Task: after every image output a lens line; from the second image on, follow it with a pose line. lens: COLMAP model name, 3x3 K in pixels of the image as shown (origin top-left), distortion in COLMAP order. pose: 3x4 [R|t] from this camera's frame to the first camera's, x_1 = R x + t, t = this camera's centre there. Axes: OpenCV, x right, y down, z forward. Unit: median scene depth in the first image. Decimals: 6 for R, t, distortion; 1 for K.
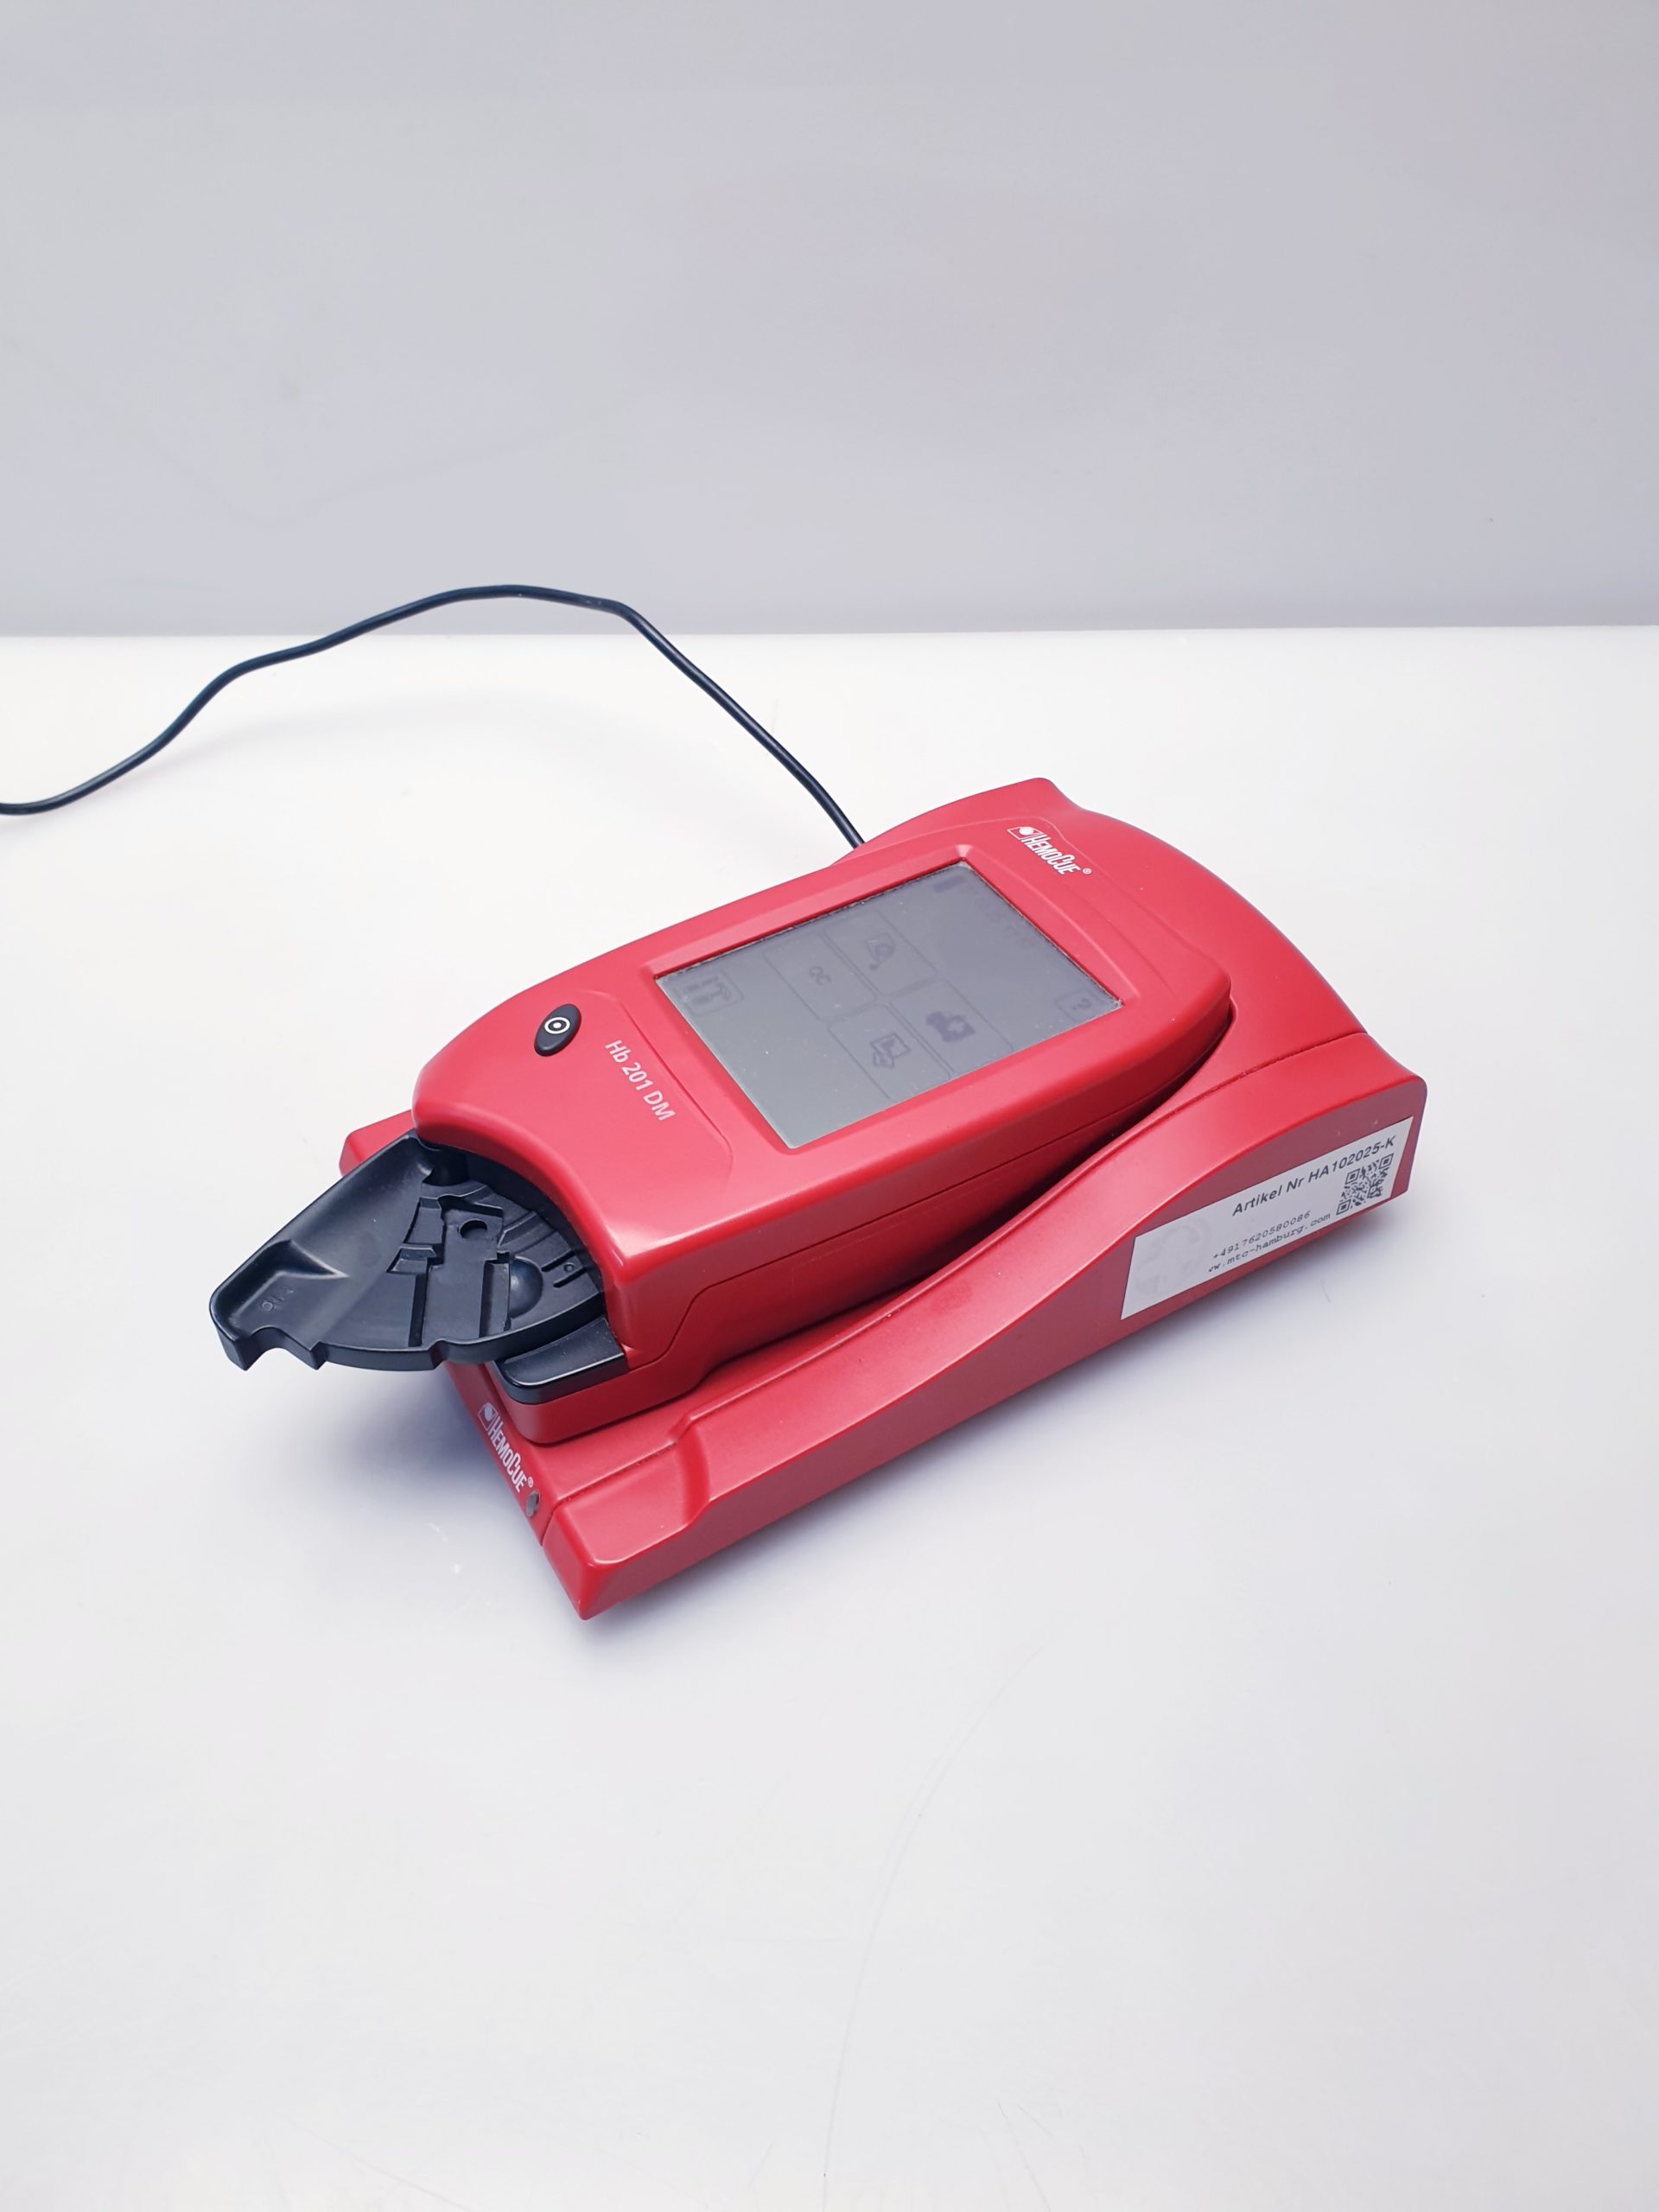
lens RADIAL K [[1683.5, 0, 826.3], [0, 1683.5, 1041.3], [0, 0, 1]] dist [0.086641, -0.337714]
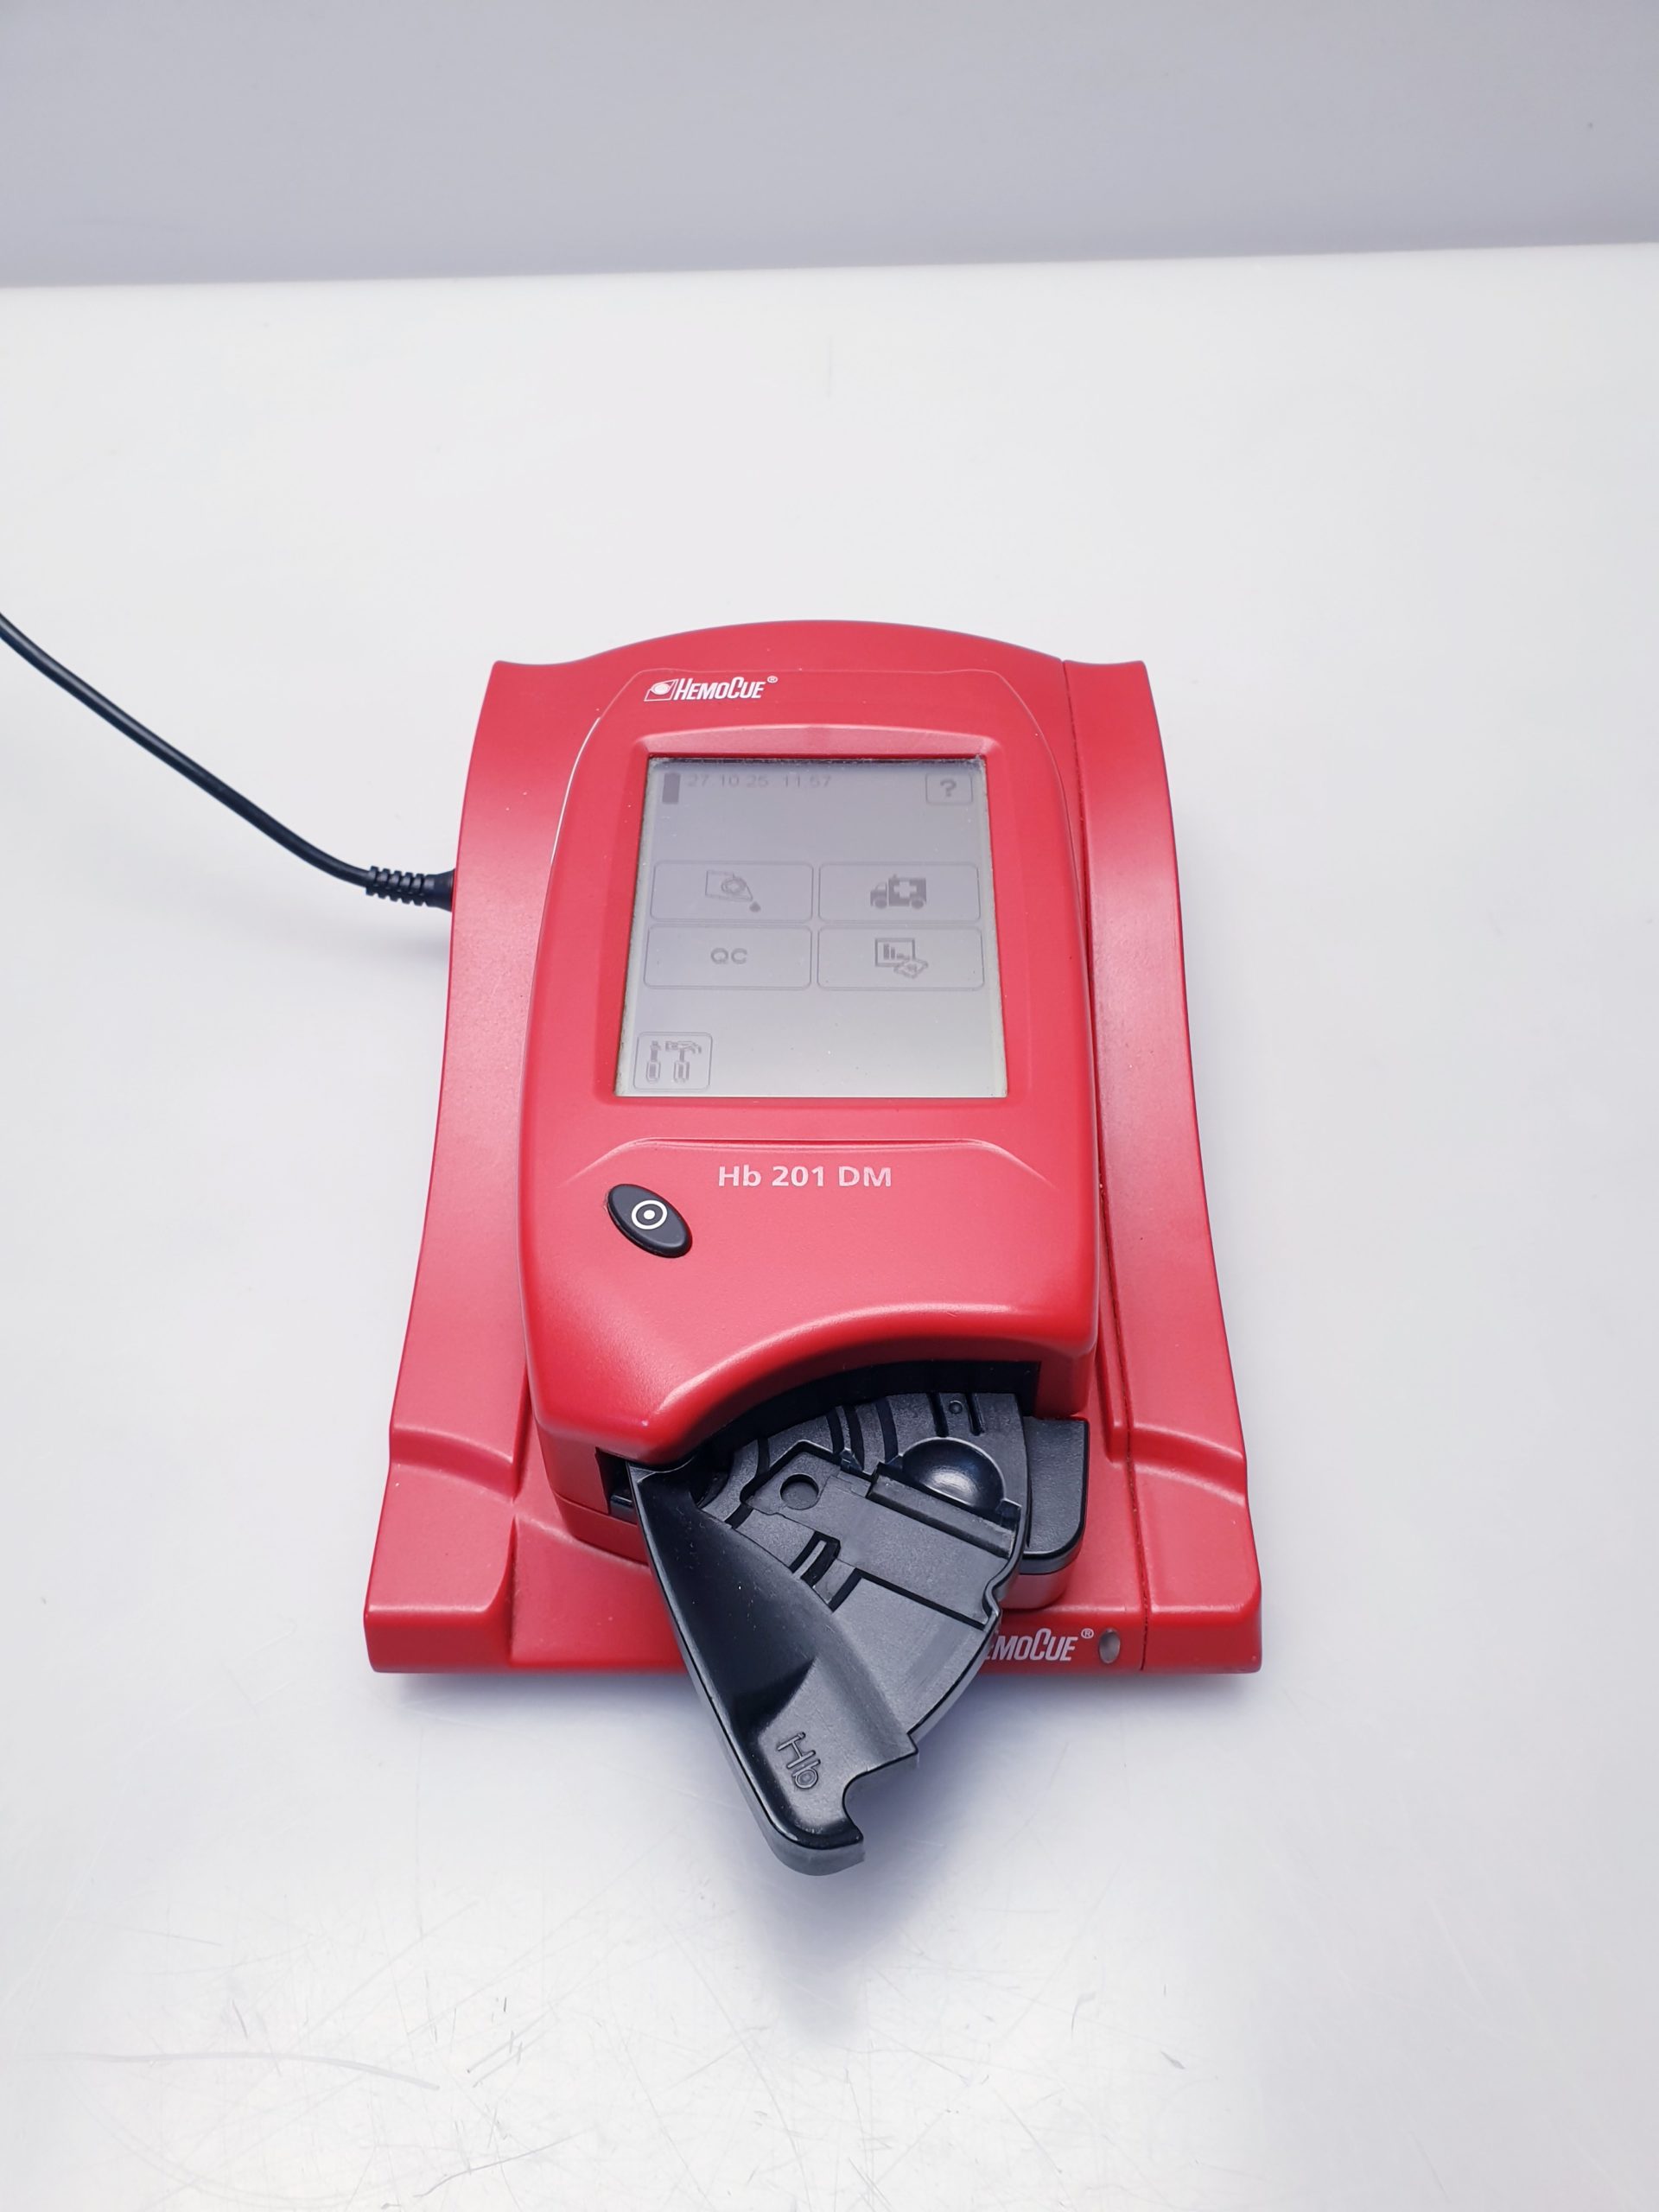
lens RADIAL K [[1781.9, 0, 829.5], [0, 1781.9, 1106.0], [0, 0, 1]] dist [0.060735, -0.128359]
pose [[0.513452, -0.650782, 0.559330, -0.491743], [0.575375, 0.744671, 0.338244, -0.243044], [-0.636640, 0.148152, 0.756796, 0.379934]]
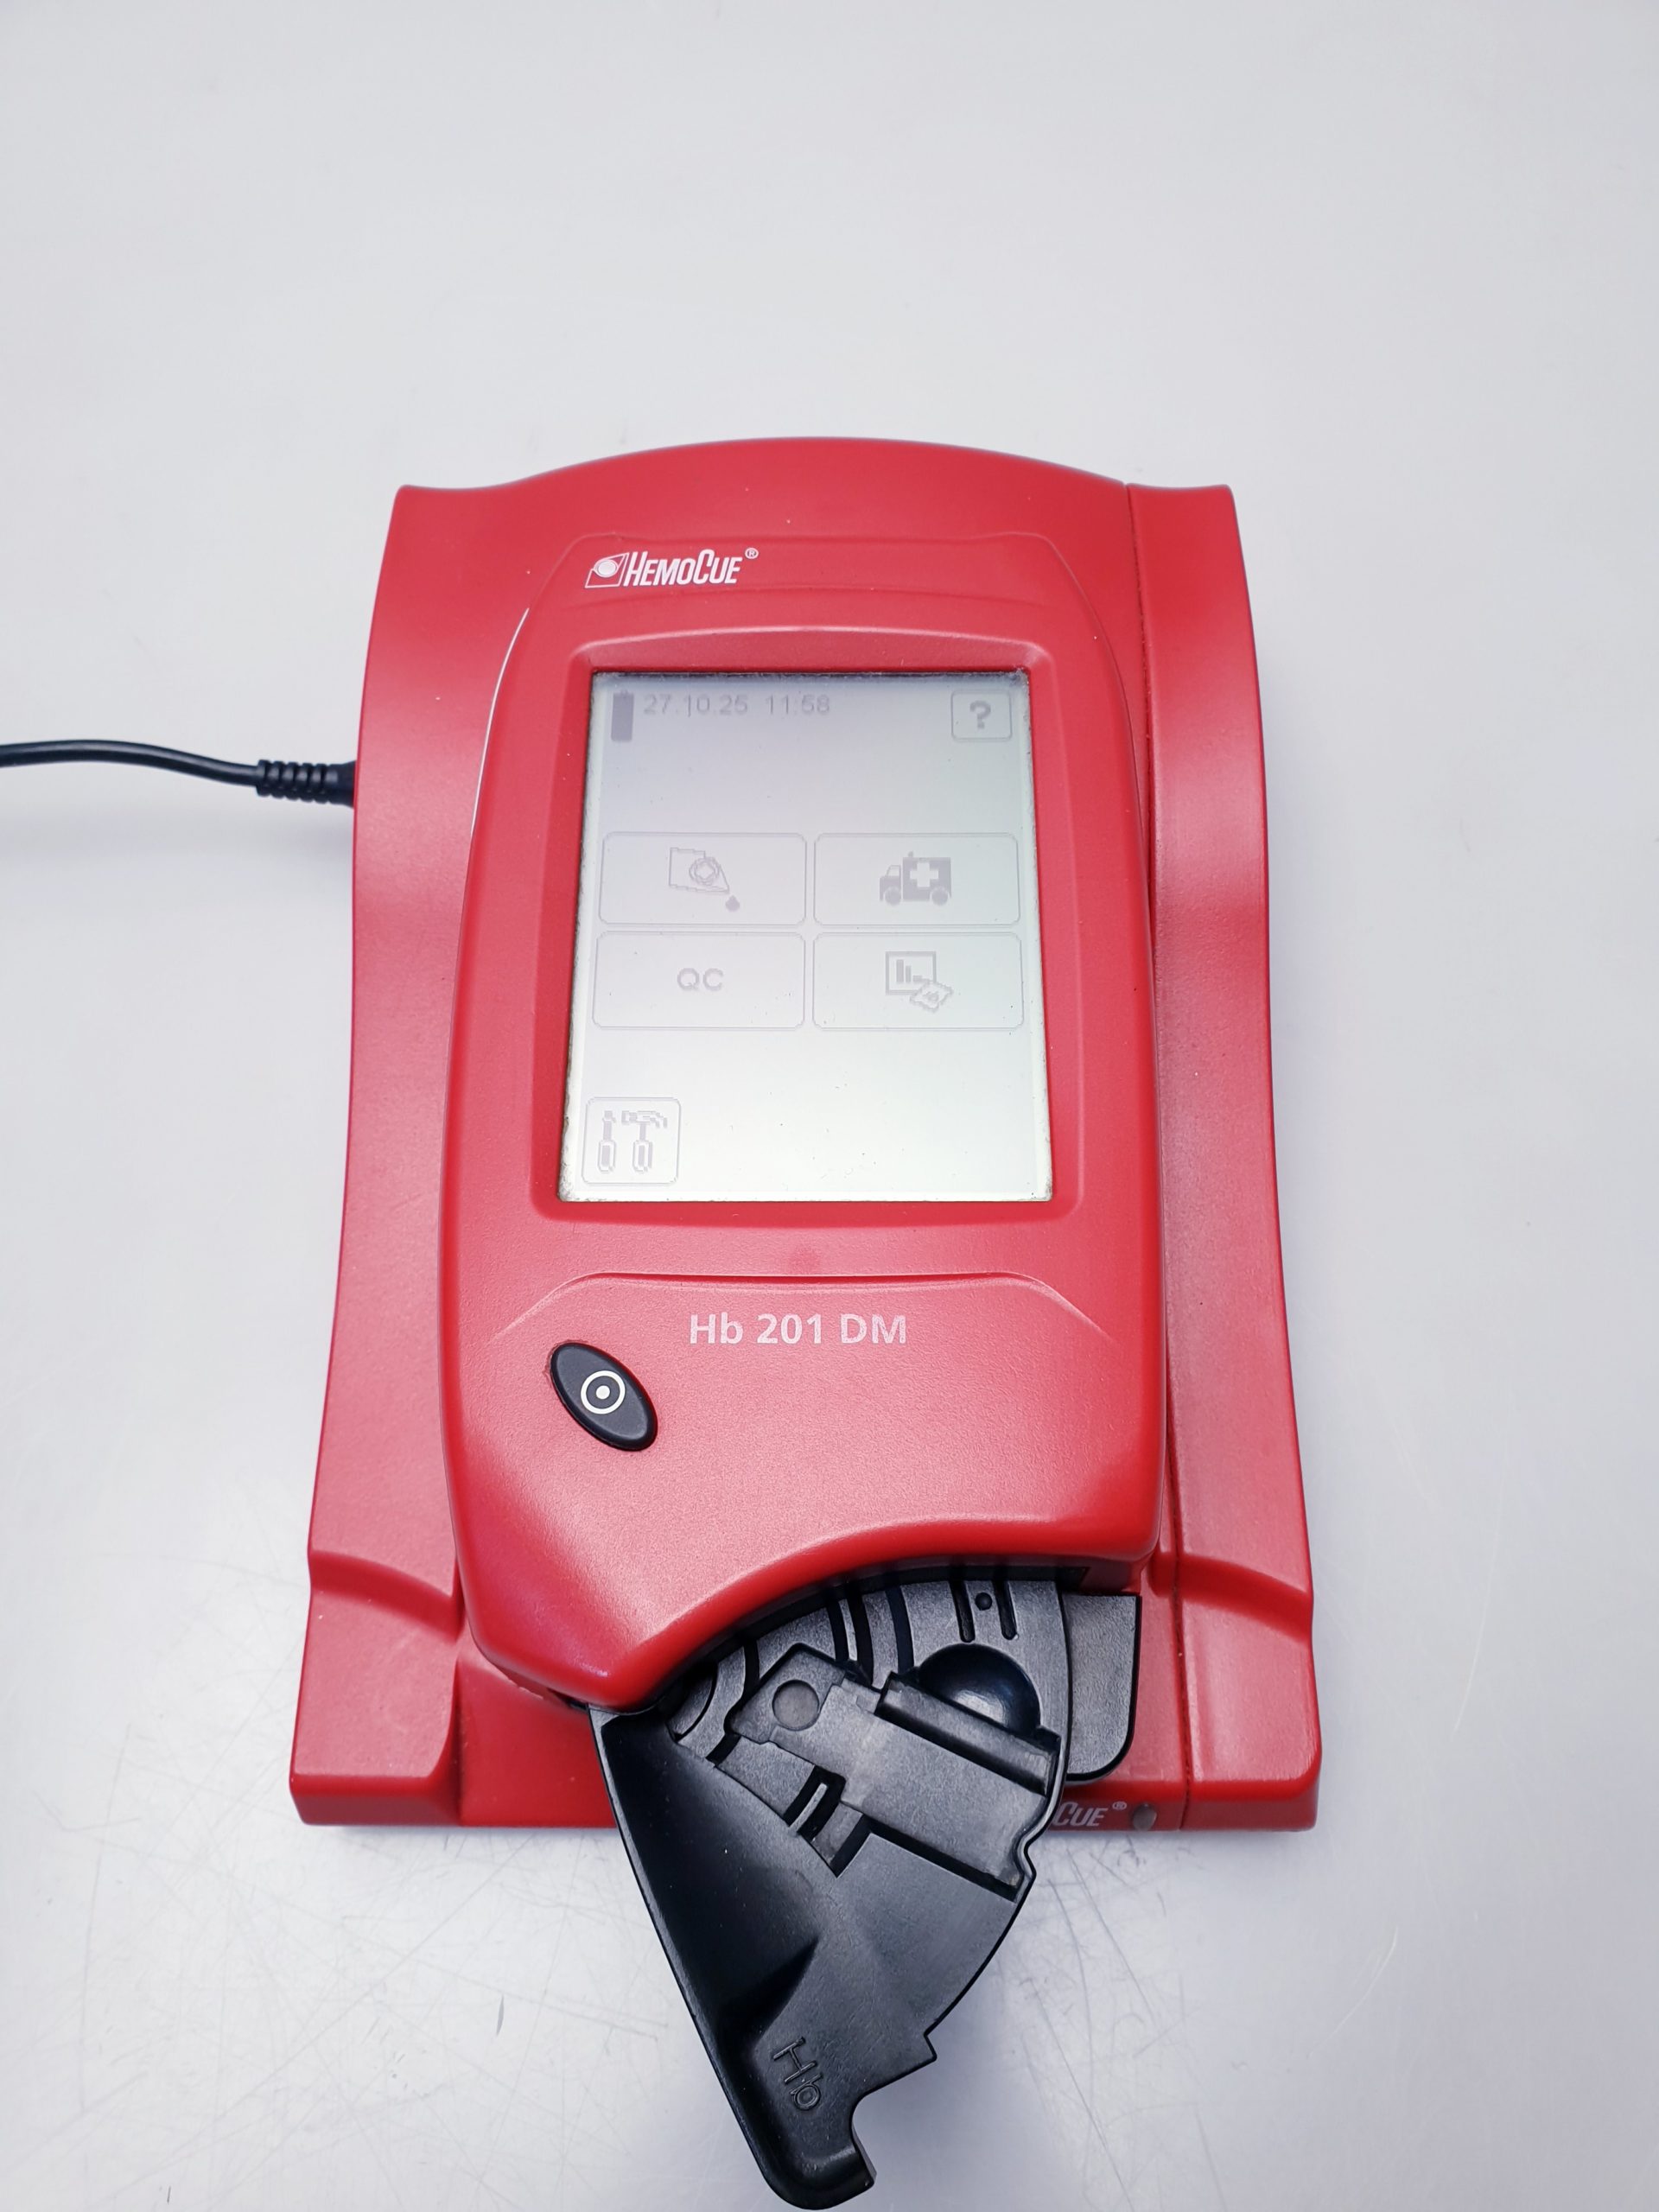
lens RADIAL K [[1778.8, 0, 832.7], [0, 1778.8, 1119.2], [0, 0, 1]] dist [0.101046, -0.427510]
pose [[0.509735, -0.773334, 0.376994, -0.266369], [0.579582, 0.632510, 0.513824, -0.316513], [-0.635811, -0.043415, 0.770623, 0.491523]]
